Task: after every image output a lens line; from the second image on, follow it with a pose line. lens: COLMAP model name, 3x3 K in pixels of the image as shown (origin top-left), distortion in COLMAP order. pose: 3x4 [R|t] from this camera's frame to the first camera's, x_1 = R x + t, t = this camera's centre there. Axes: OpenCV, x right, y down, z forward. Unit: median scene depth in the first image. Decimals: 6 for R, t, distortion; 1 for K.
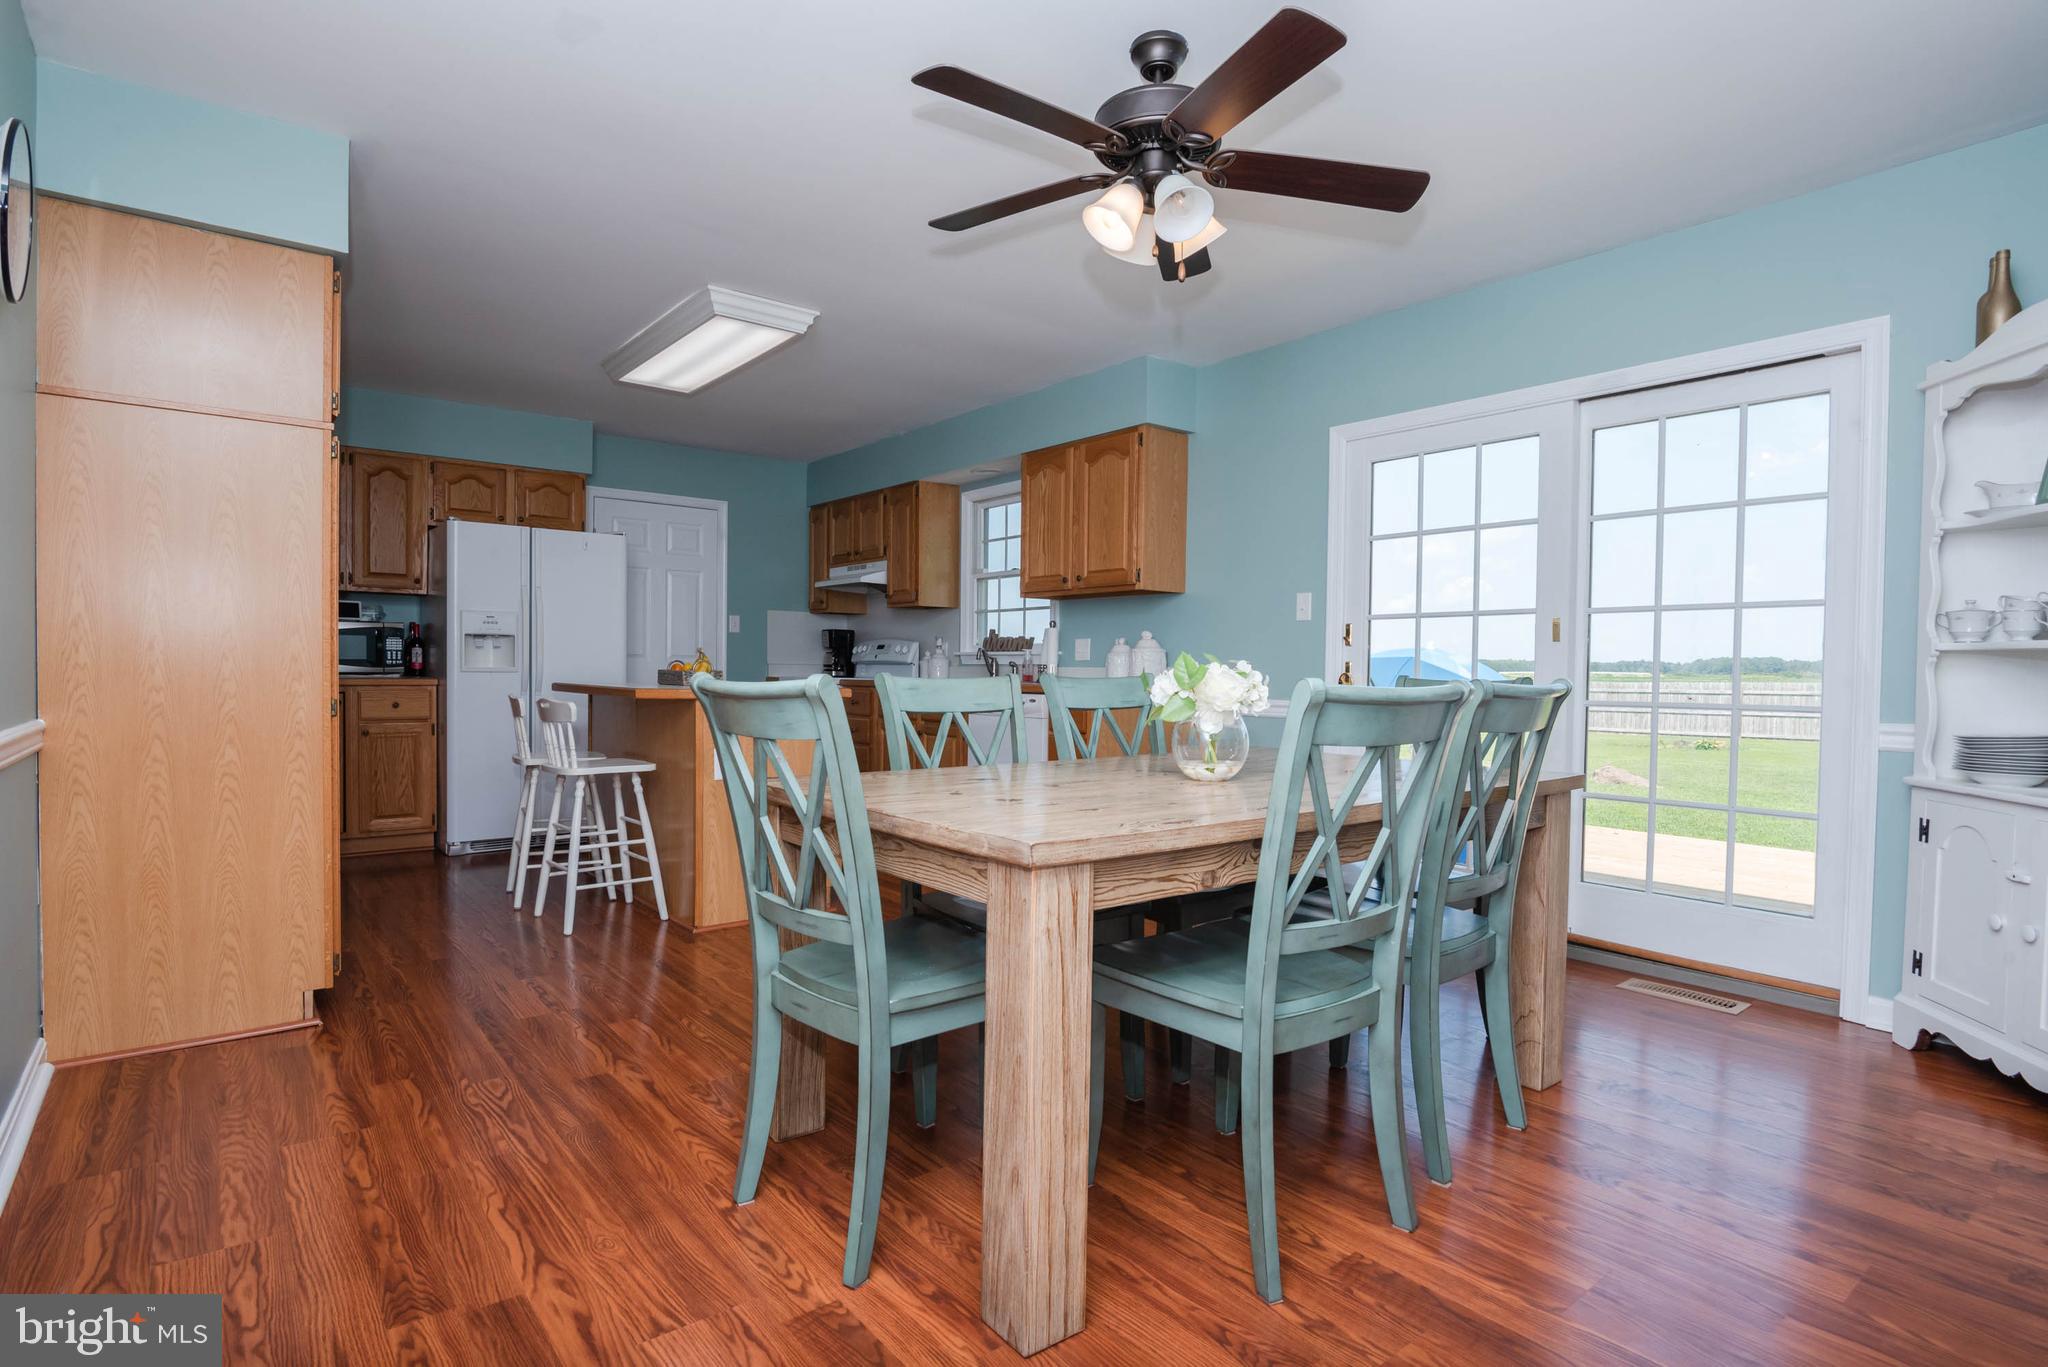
lens RADIAL K [[1089.5, 0, 1019.1], [0, 1089.5, 690.6], [0, 0, 1]] dist [0.002638, 0.000569]
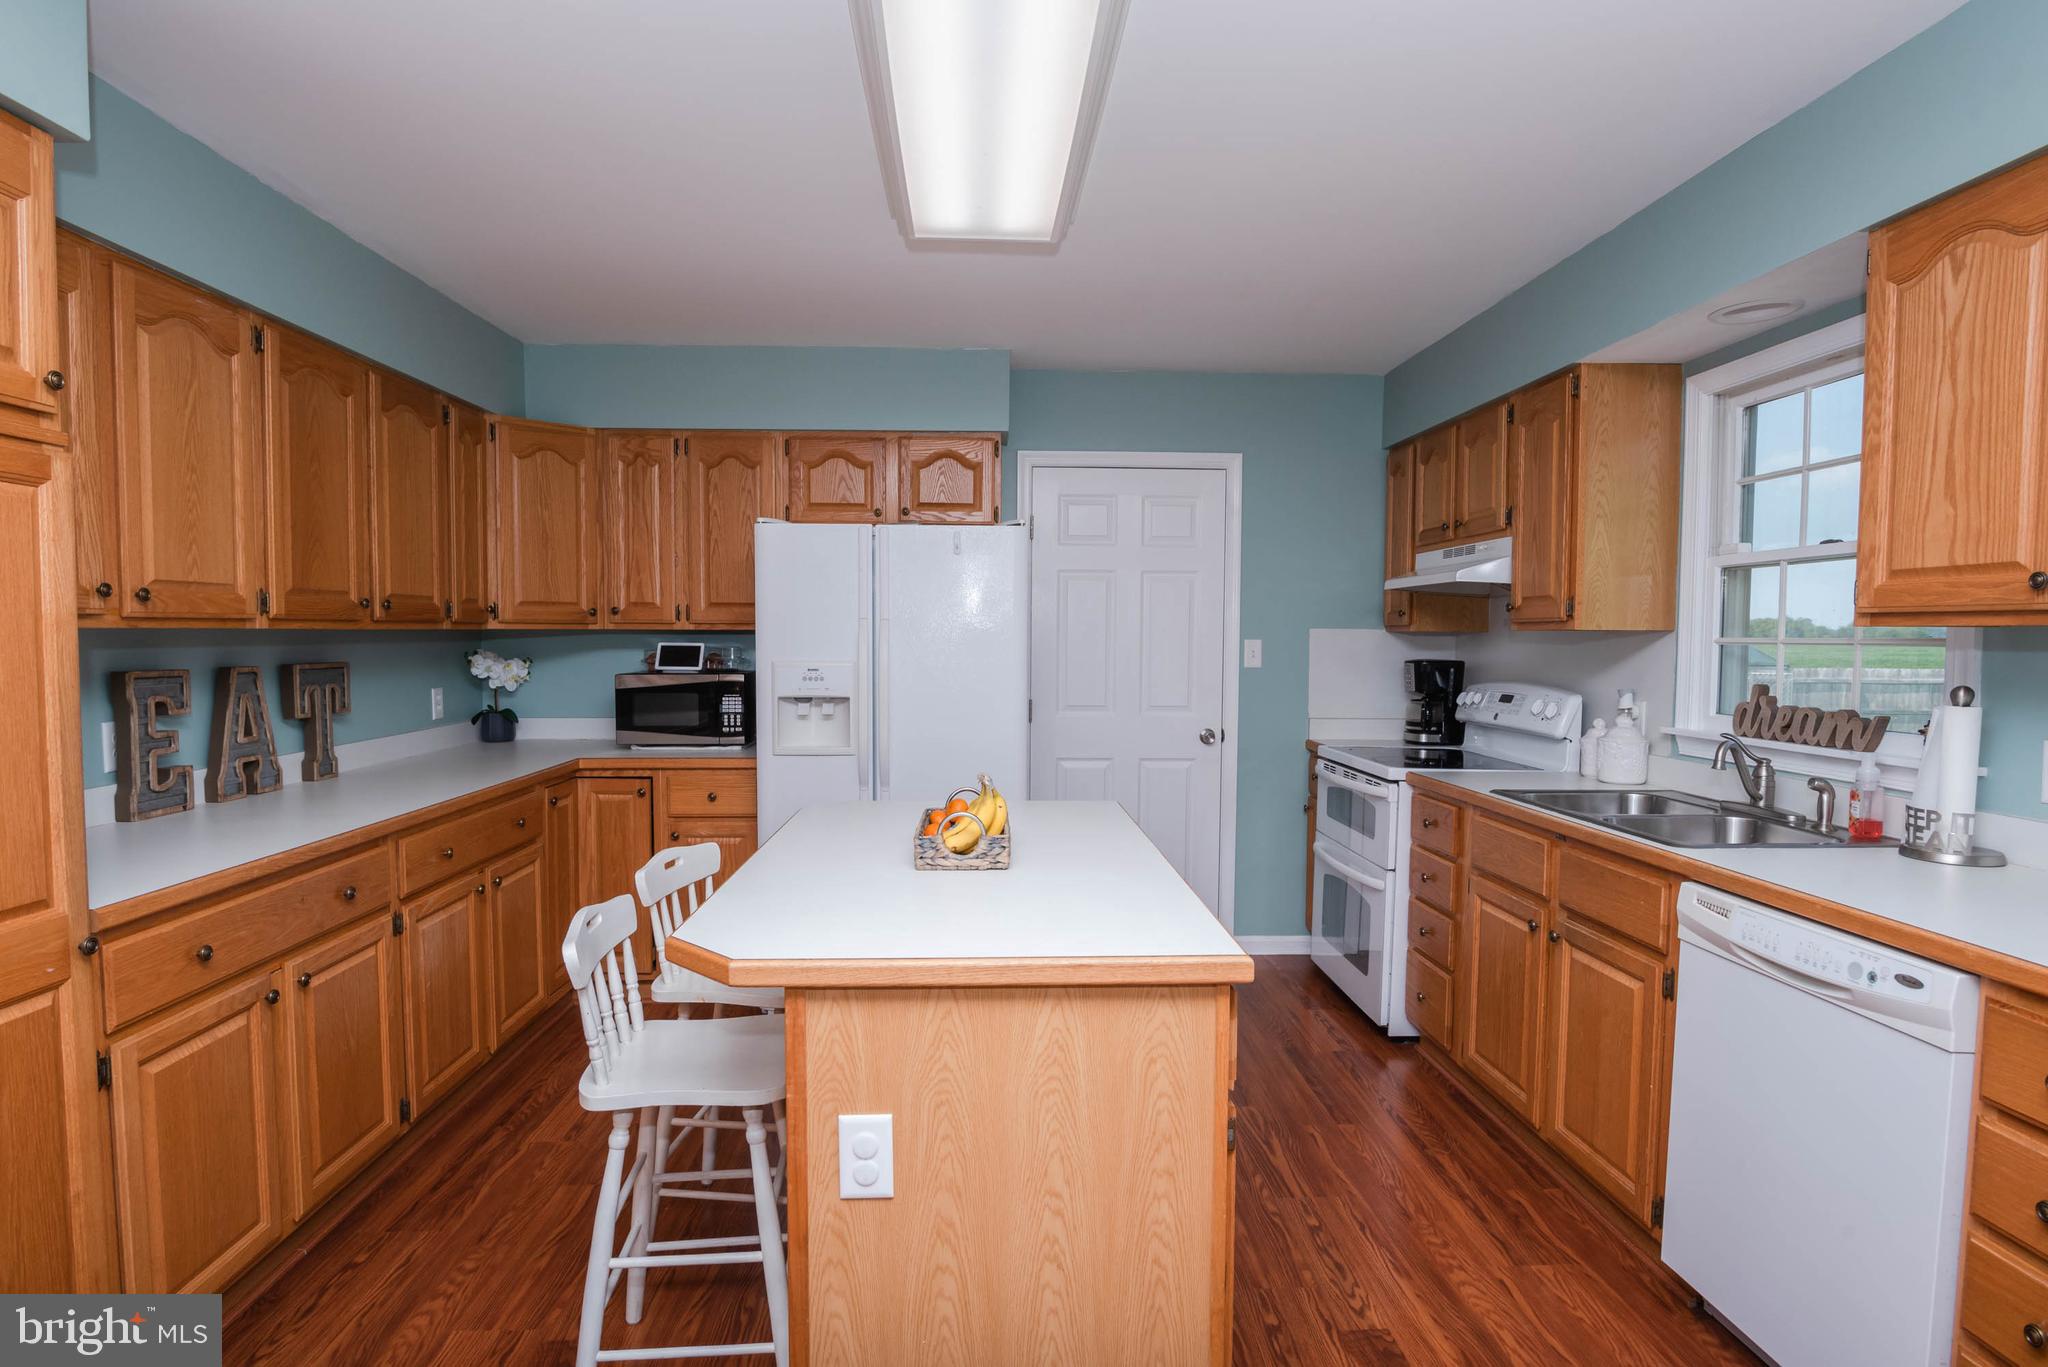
lens RADIAL K [[1089.5, 0, 1019.1], [0, 1089.5, 690.6], [0, 0, 1]] dist [0.002638, 0.000569]
pose [[0.811750, 0.021823, -0.583598, -0.010319], [-0.004974, 0.999524, 0.030456, -0.062966], [0.583985, -0.021820, 0.811471, 0.458981]]
